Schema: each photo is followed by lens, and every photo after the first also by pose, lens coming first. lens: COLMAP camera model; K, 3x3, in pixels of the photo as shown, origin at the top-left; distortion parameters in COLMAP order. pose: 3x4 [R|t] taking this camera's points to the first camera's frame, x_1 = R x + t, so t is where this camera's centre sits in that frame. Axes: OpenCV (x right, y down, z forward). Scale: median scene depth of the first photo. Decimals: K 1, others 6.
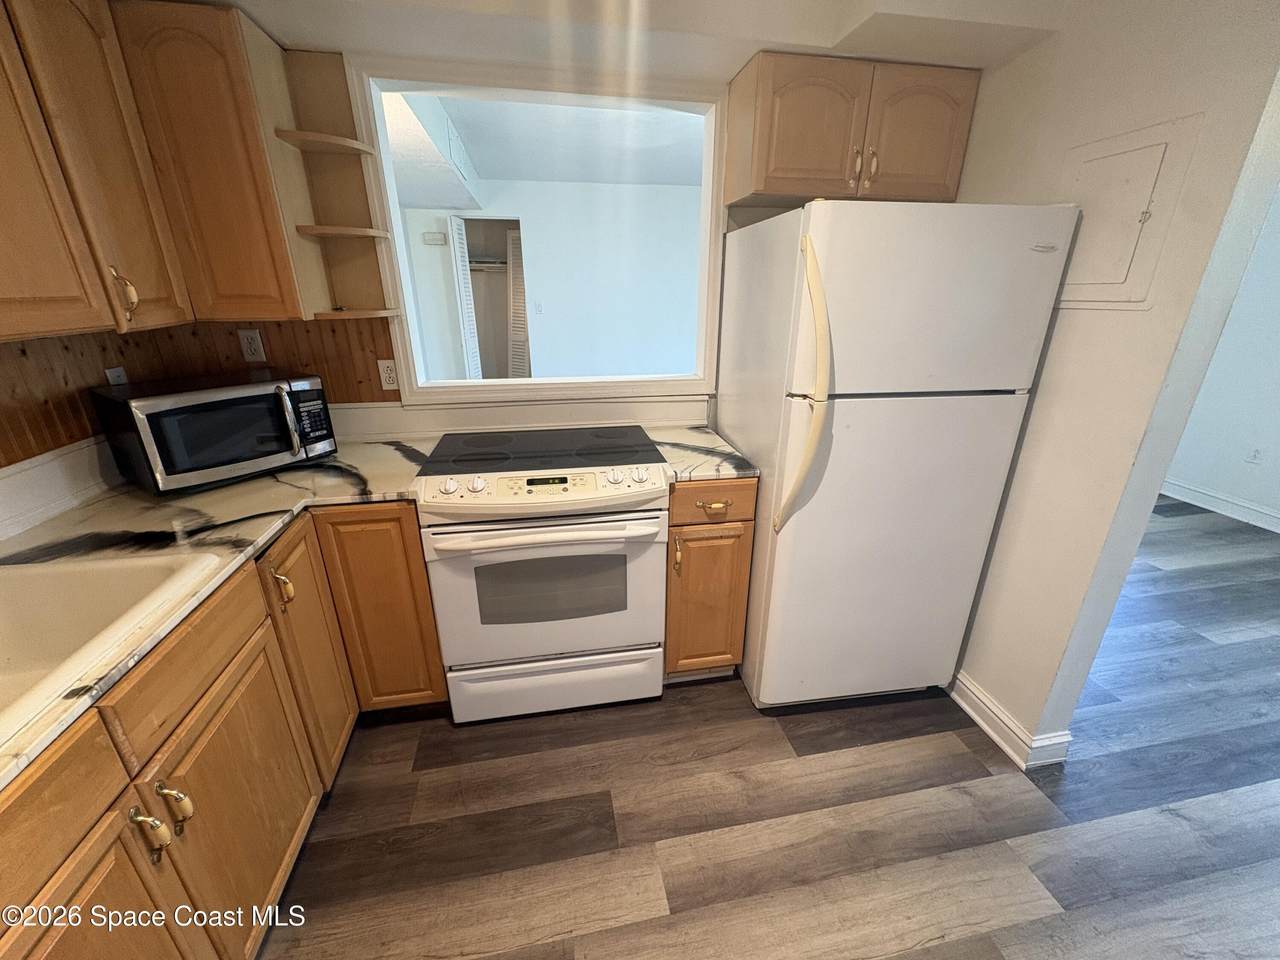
lens RADIAL K [[508.5, 0, 640.0], [0, 508.5, 480.0], [0, 0, 1]] dist [-0.001044, -0.000248]
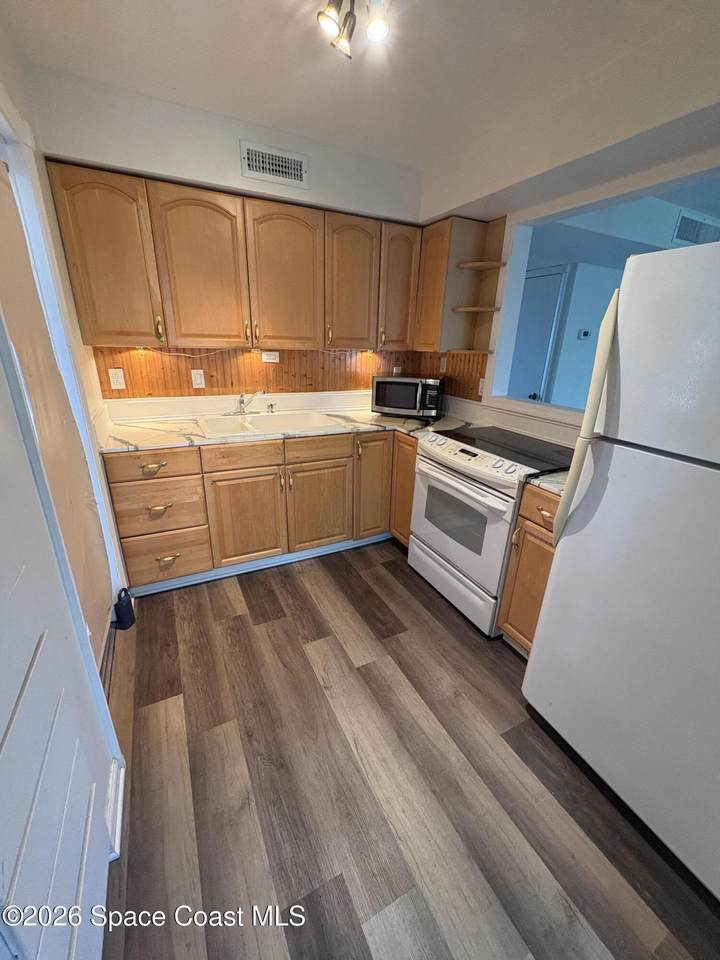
lens RADIAL K [[381.4, 0, 360.0], [0, 381.4, 480.0], [0, 0, 1]] dist [-0.001044, -0.000248]
pose [[0.281009, 0.338561, -0.898003, 0.854921], [-0.367714, 0.902282, 0.225107, -0.066902], [0.886465, 0.266951, 0.378043, 0.238452]]
